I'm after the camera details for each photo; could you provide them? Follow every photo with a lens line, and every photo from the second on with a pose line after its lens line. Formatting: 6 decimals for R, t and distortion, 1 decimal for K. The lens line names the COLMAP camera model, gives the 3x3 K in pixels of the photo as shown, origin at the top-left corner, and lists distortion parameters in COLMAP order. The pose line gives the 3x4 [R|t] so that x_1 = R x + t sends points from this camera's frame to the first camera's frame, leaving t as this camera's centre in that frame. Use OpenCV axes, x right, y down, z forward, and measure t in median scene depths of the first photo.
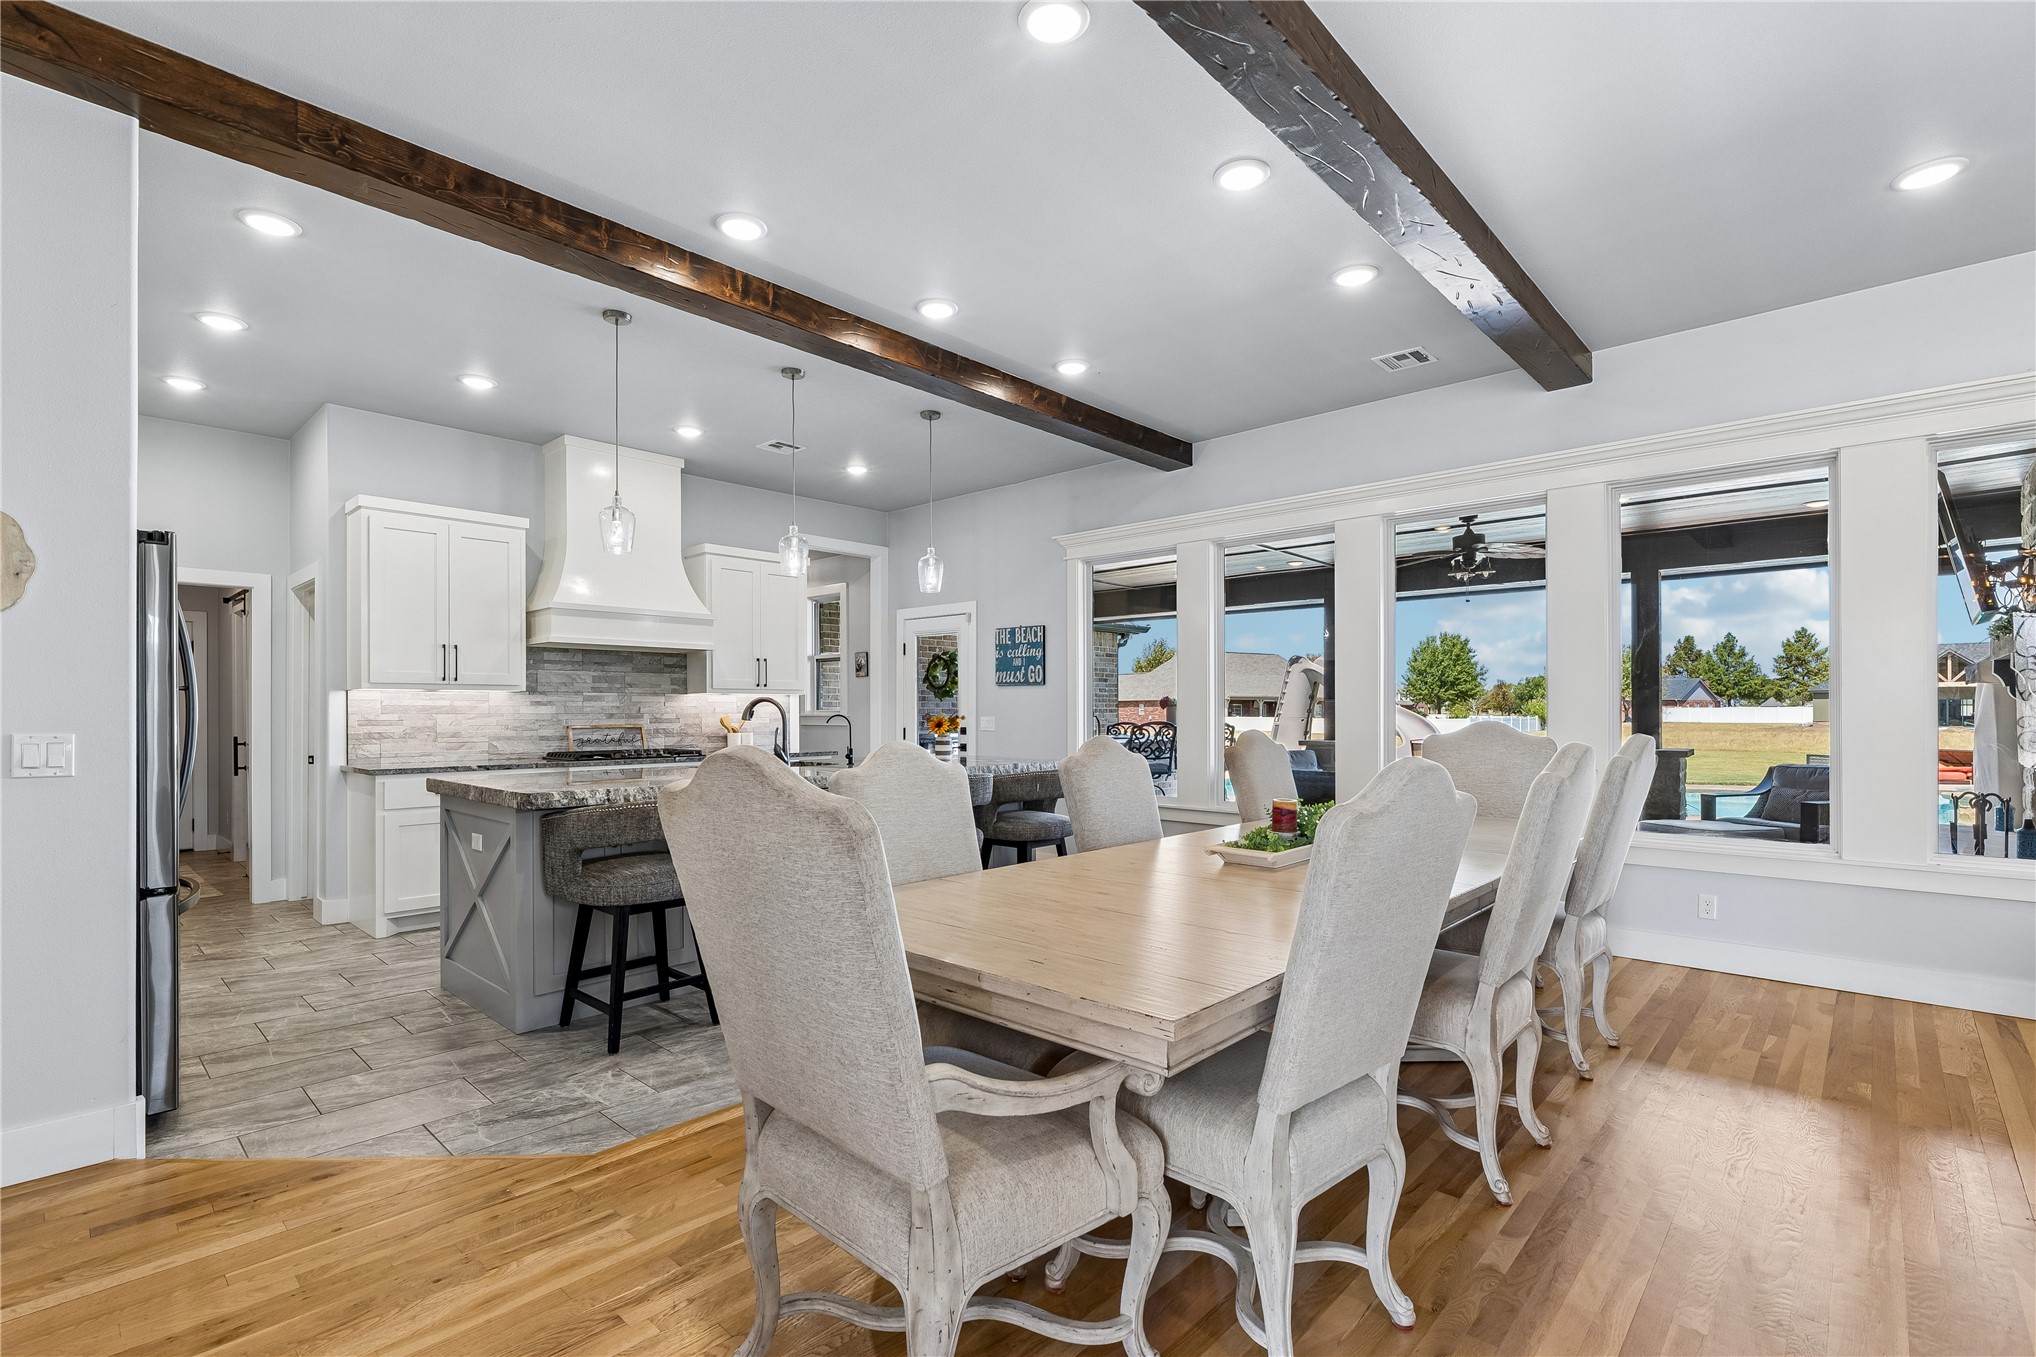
lens RADIAL K [[924.6, 0, 1002.7], [0, 924.6, 711.9], [0, 0, 1]] dist [-0.003469, 0.000065]
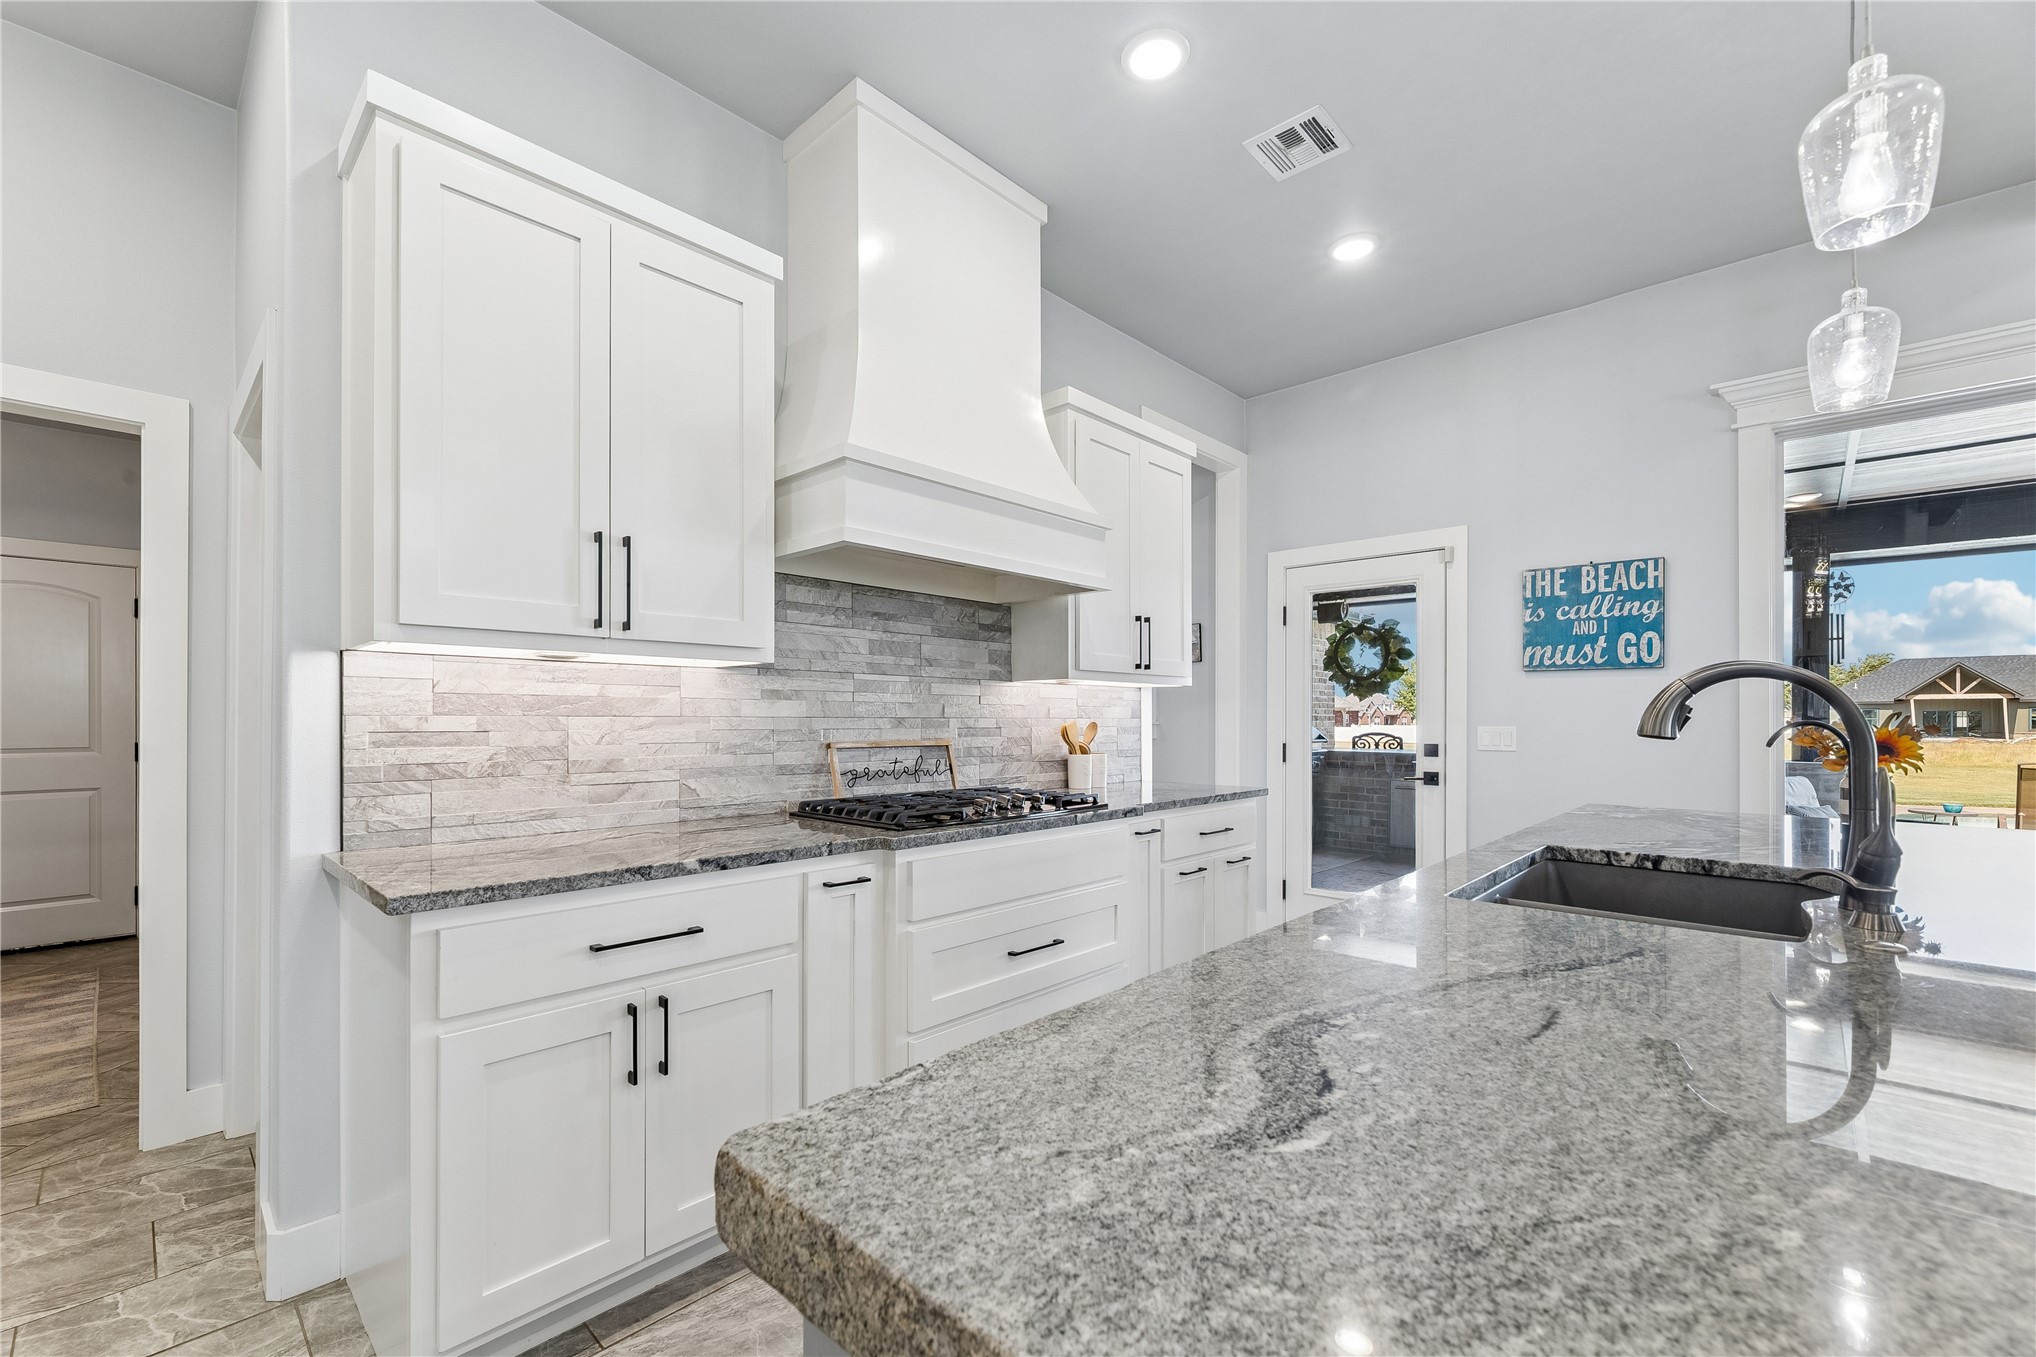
lens RADIAL K [[837.1, 0, 995.0], [0, 837.1, 719.5], [0, 0, 1]] dist [0.000412, -0.000174]
pose [[0.999949, 0.004175, -0.009240, -0.356598], [-0.004177, 0.999991, -0.000257, 0.002688], [0.009239, 0.000295, 0.999957, 0.534287]]
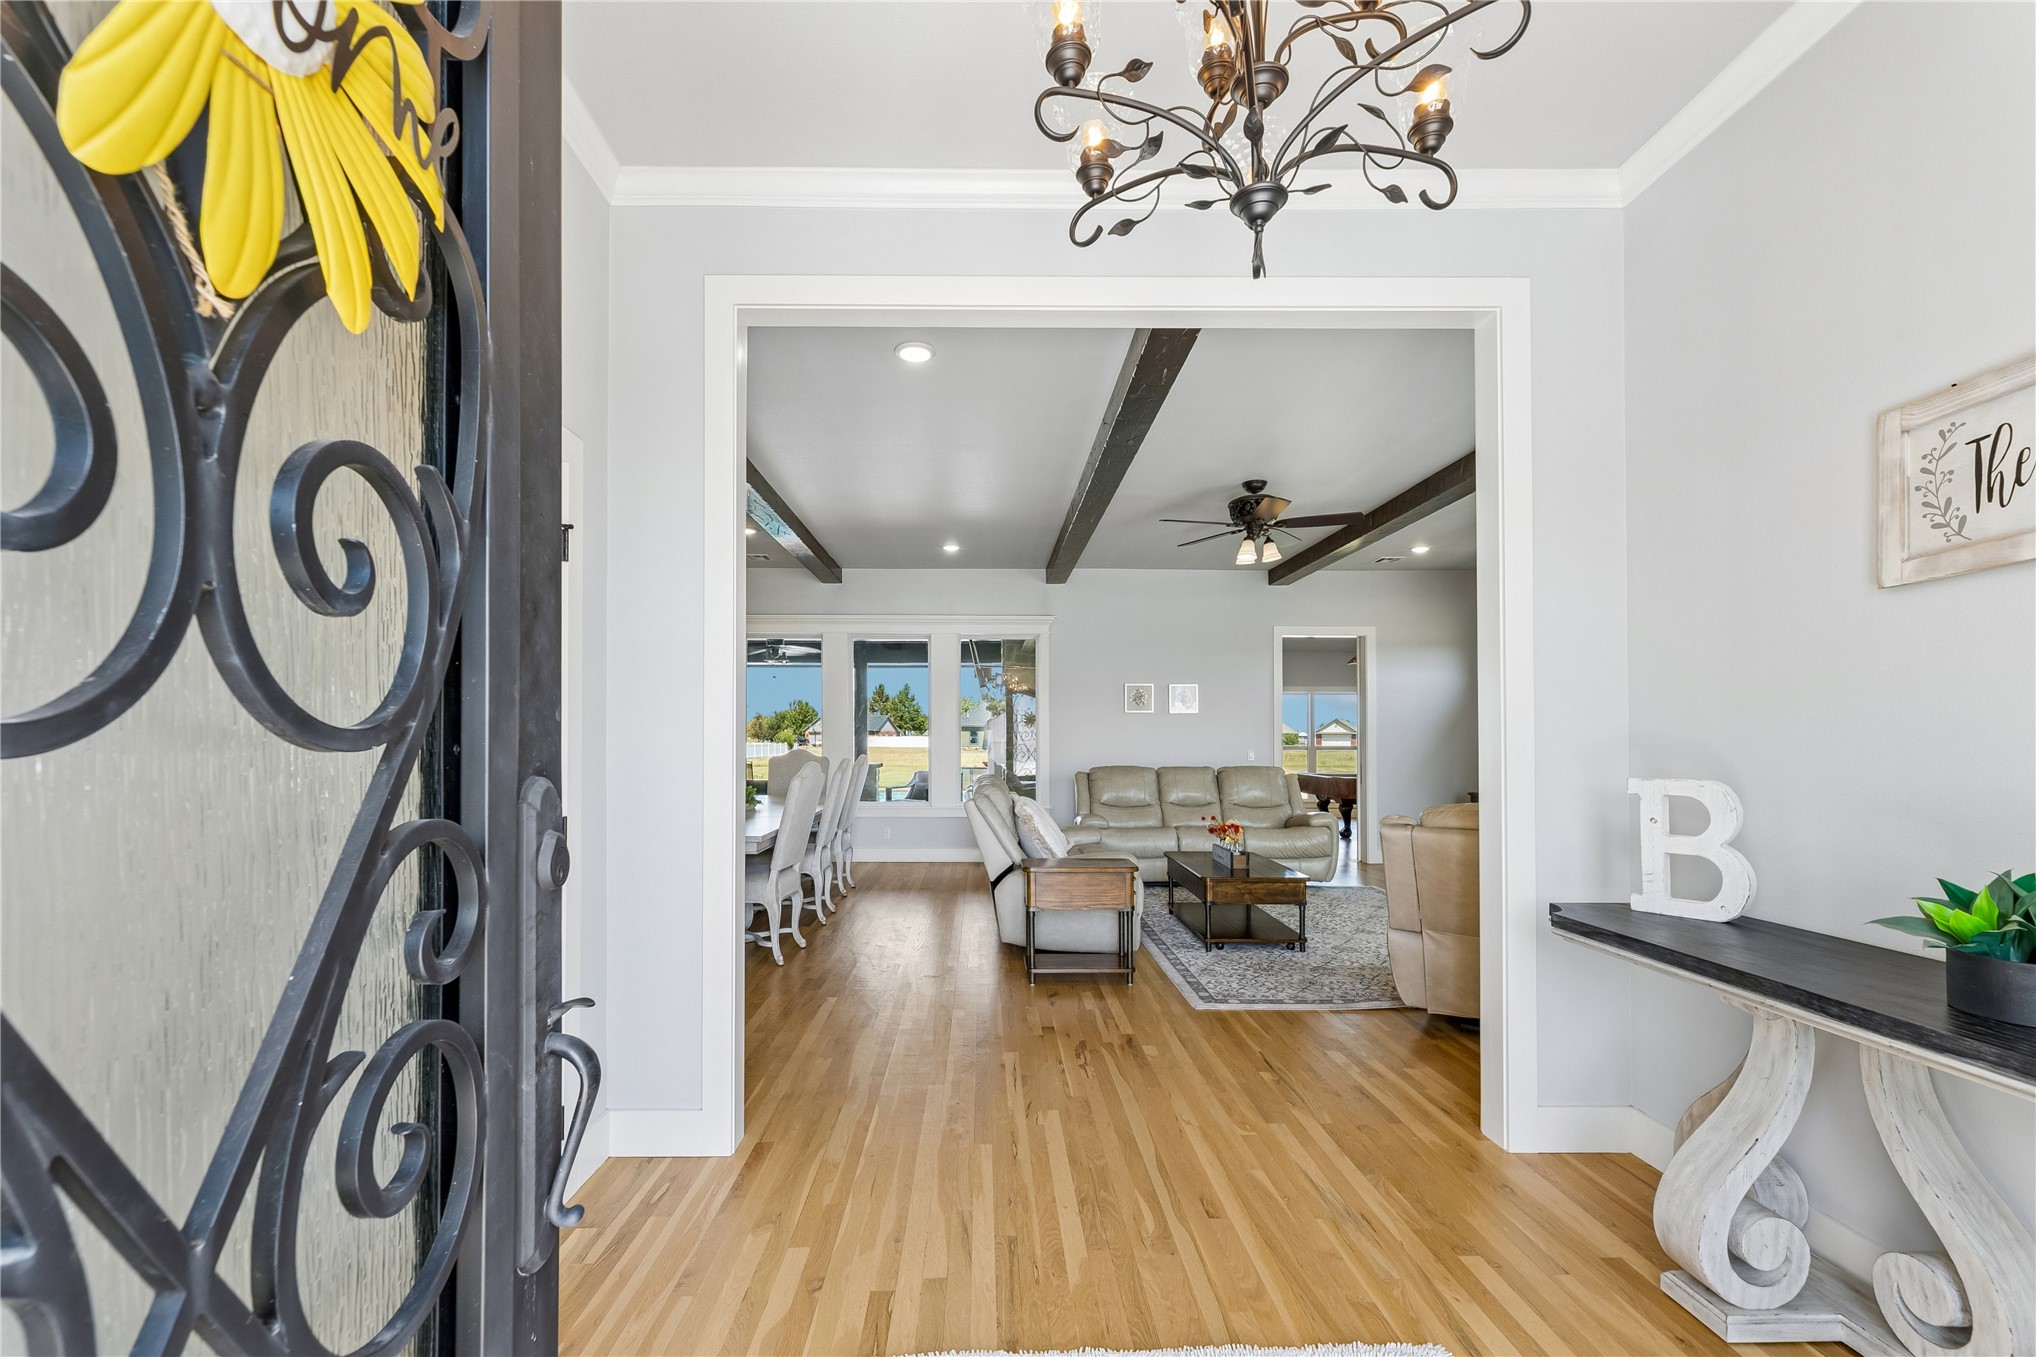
lens RADIAL K [[837.1, 0, 979.7], [0, 837.1, 726.3], [0, 0, 1]] dist [0.000412, -0.000174]
pose [[0.727870, 0.011393, 0.685621, -0.283440], [-0.001119, 0.999880, -0.015427, -0.008017], [-0.685714, 0.010462, 0.727795, -0.386030]]
